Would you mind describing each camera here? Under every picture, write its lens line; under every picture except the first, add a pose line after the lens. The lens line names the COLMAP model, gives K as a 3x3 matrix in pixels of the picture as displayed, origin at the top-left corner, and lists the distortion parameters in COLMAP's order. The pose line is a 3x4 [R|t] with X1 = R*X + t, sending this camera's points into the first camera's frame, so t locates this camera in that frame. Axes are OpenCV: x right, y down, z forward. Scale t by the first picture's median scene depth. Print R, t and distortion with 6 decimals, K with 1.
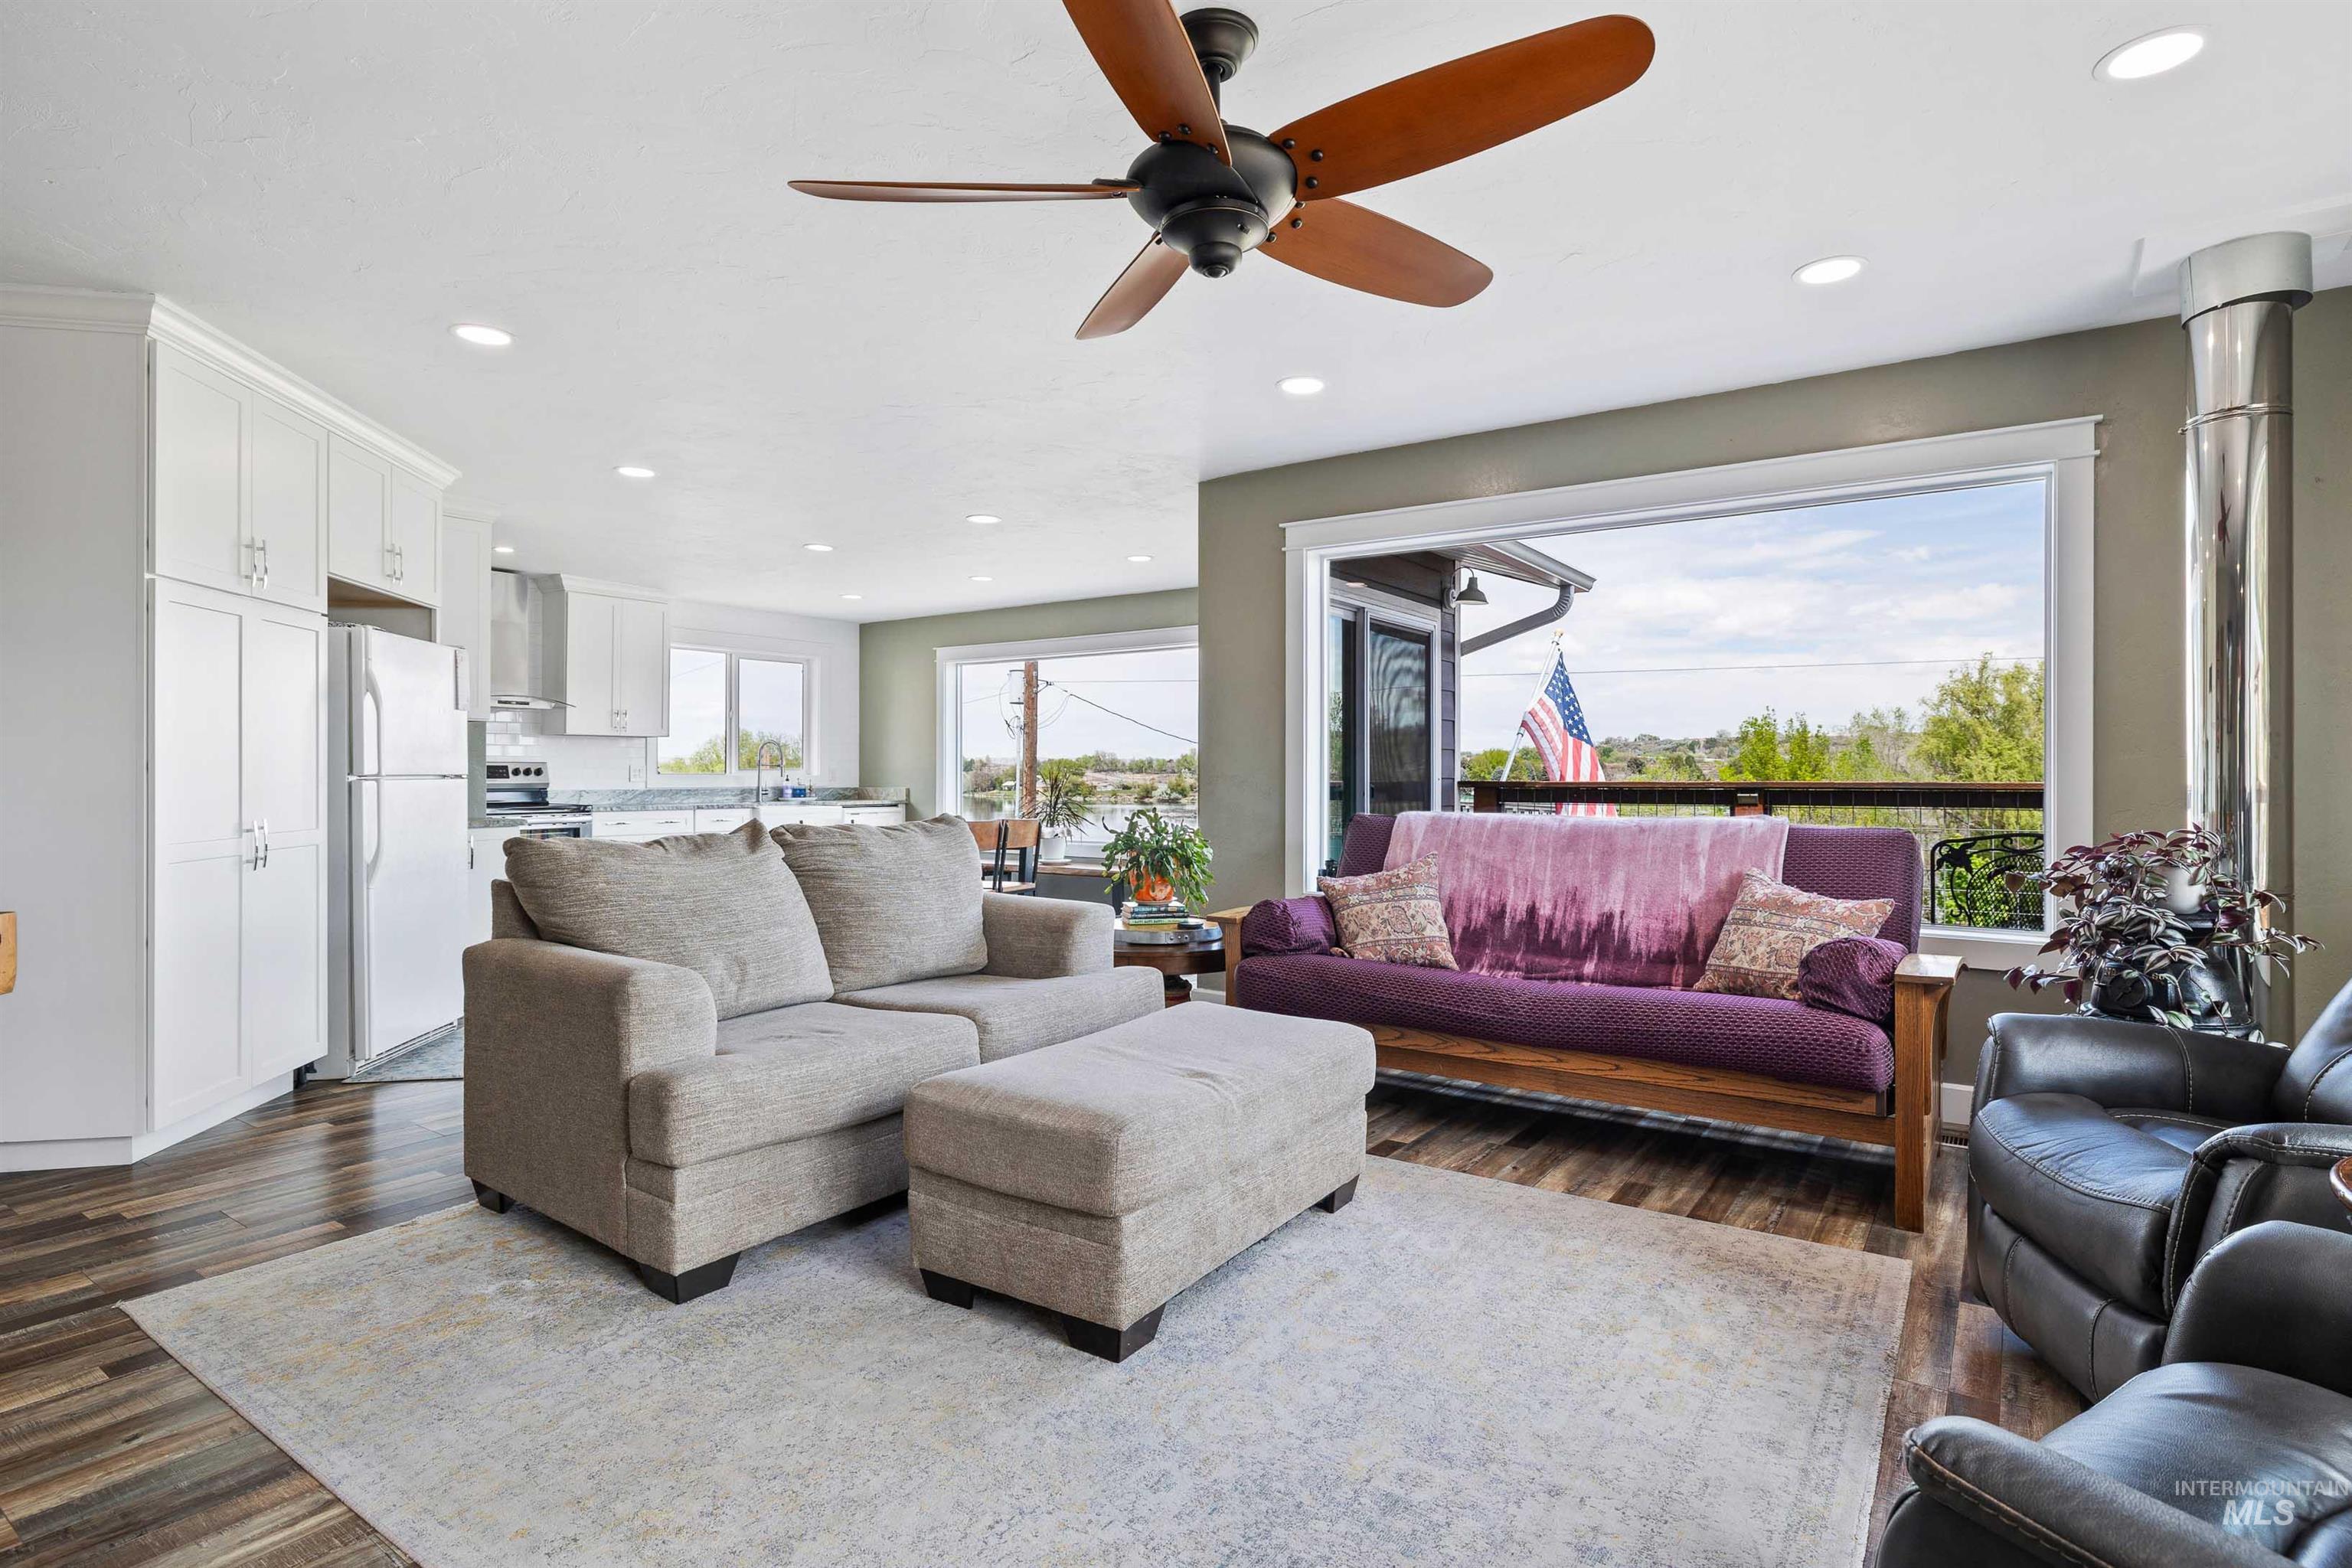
lens RADIAL K [[1179.7, 0, 1180.8], [0, 1179.7, 767.2], [0, 0, 1]] dist [-0.003235, -0.001066]
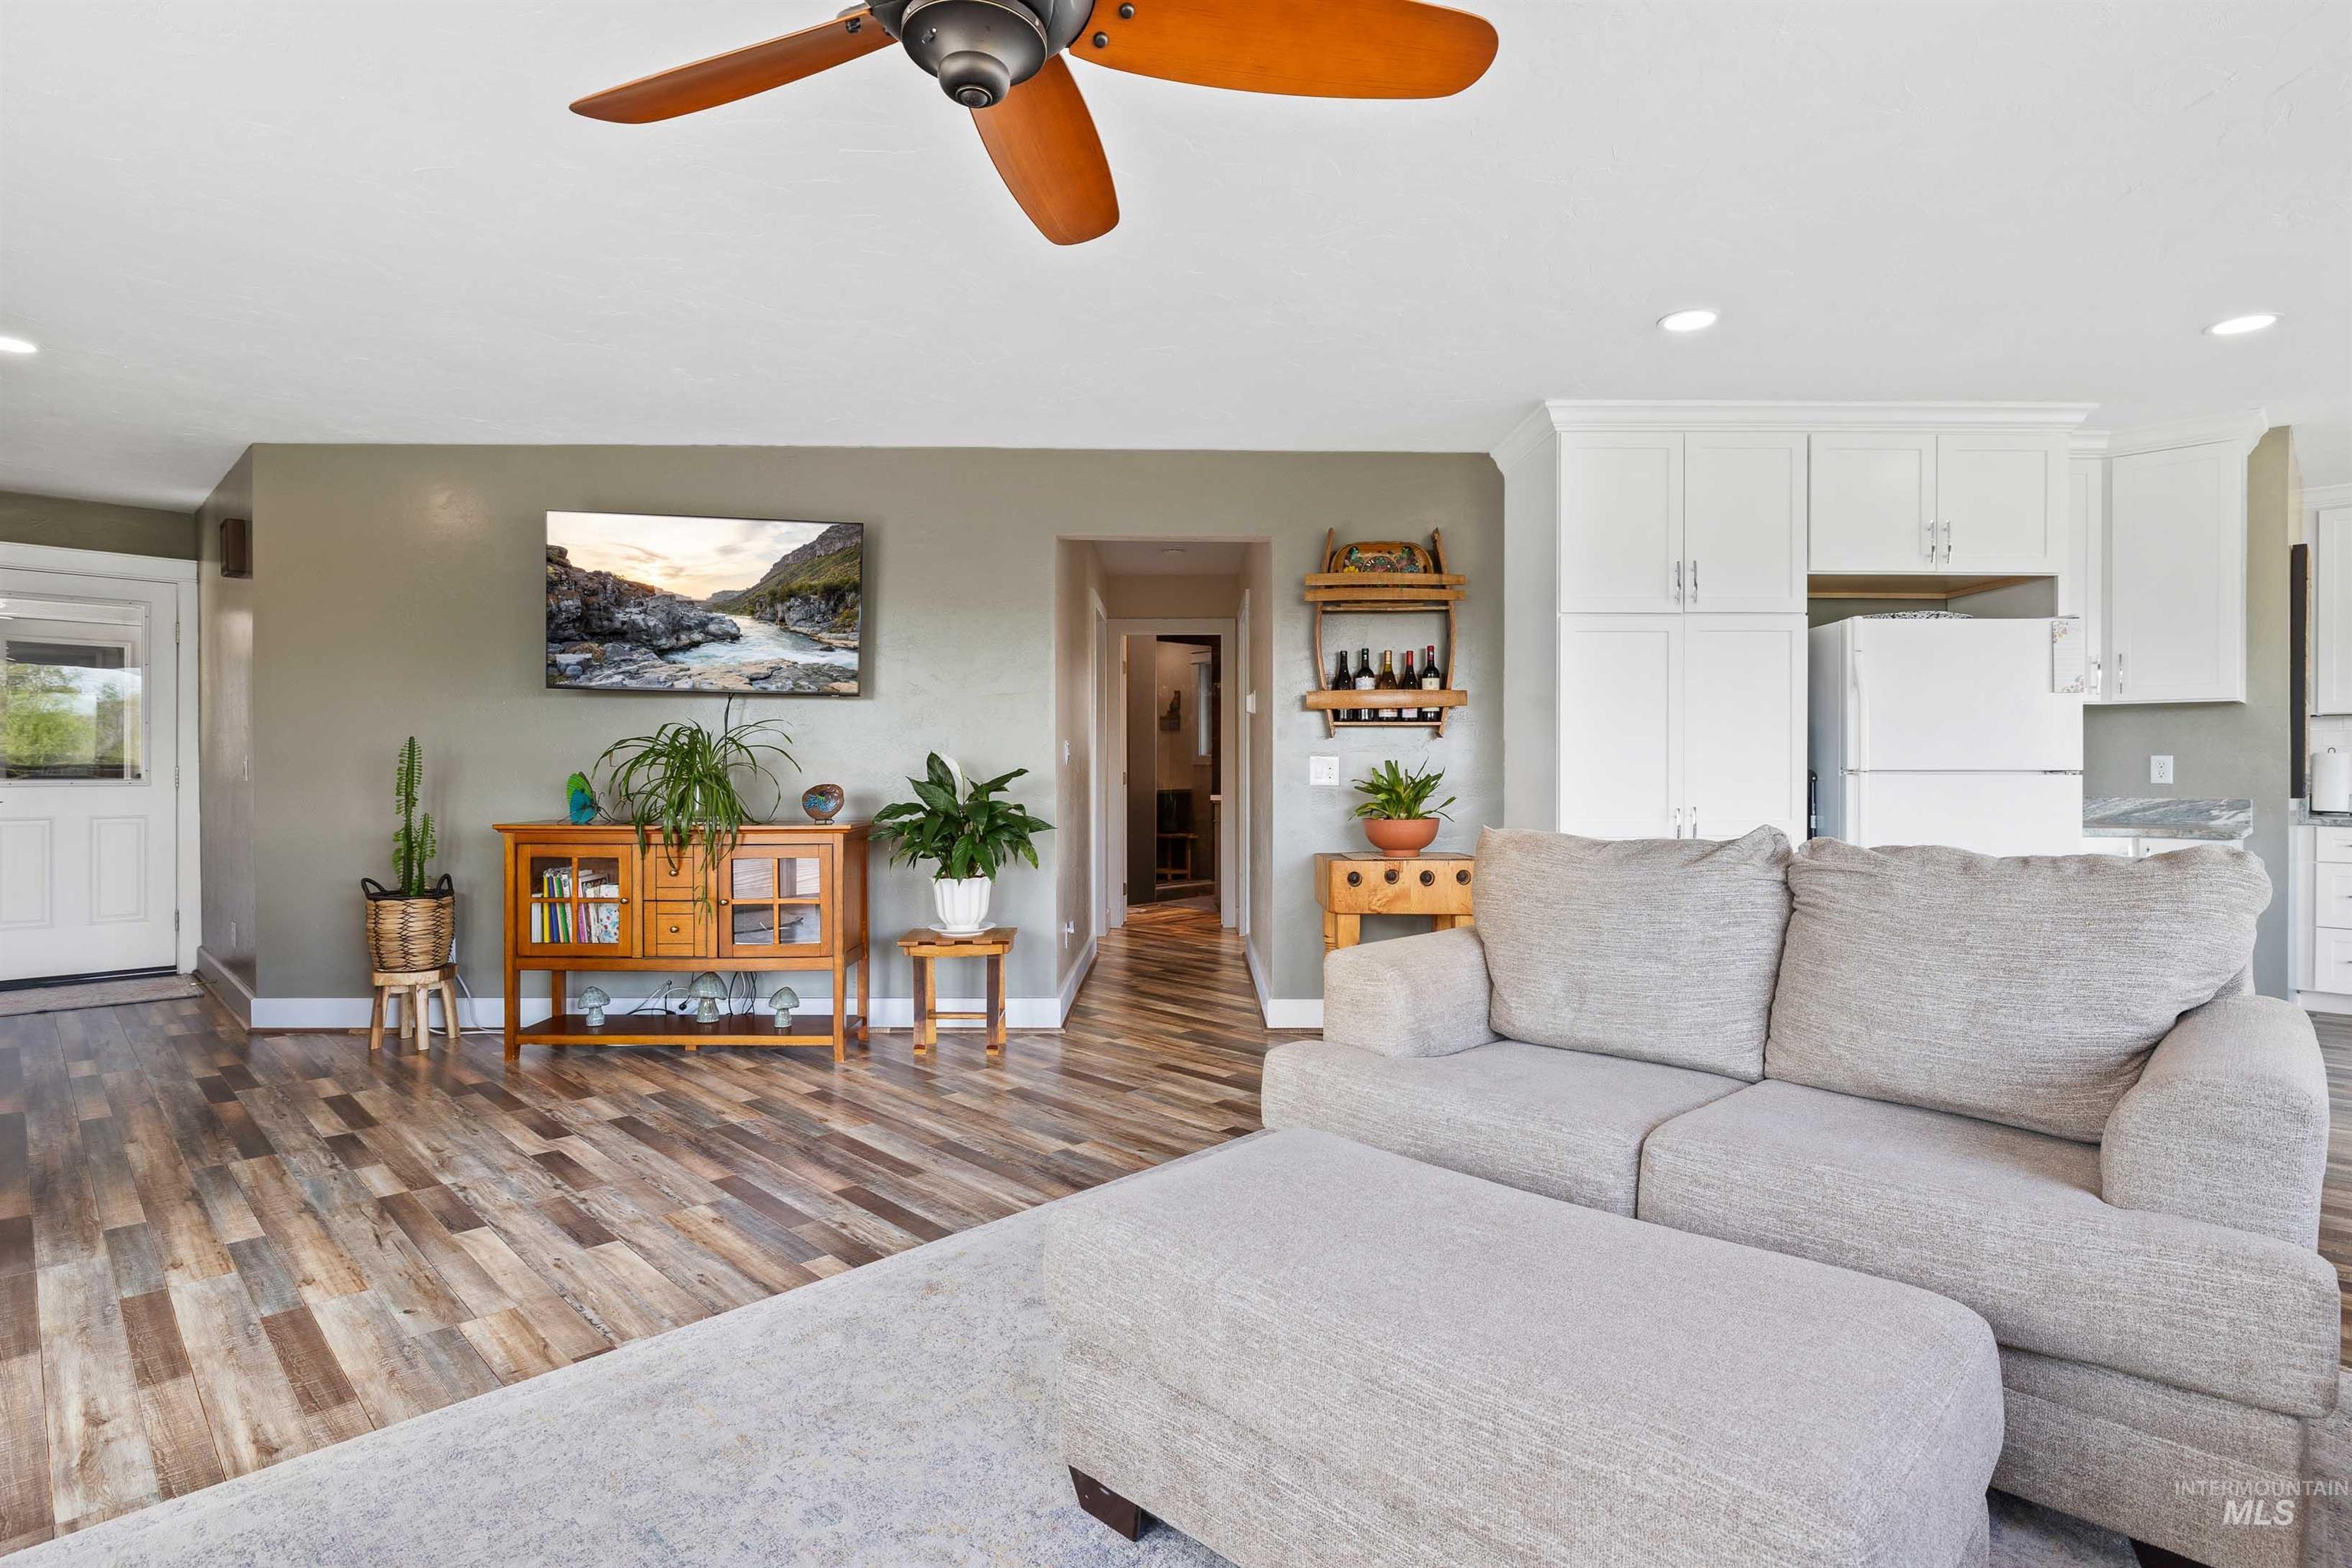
lens RADIAL K [[1179.7, 0, 1180.8], [0, 1179.7, 767.2], [0, 0, 1]] dist [-0.003235, -0.001066]
pose [[-0.160132, 0.000963, -0.987095, 0.764921], [0.002358, 0.999997, 0.000593, 0.005907], [0.987093, -0.002232, -0.160134, 1.258599]]
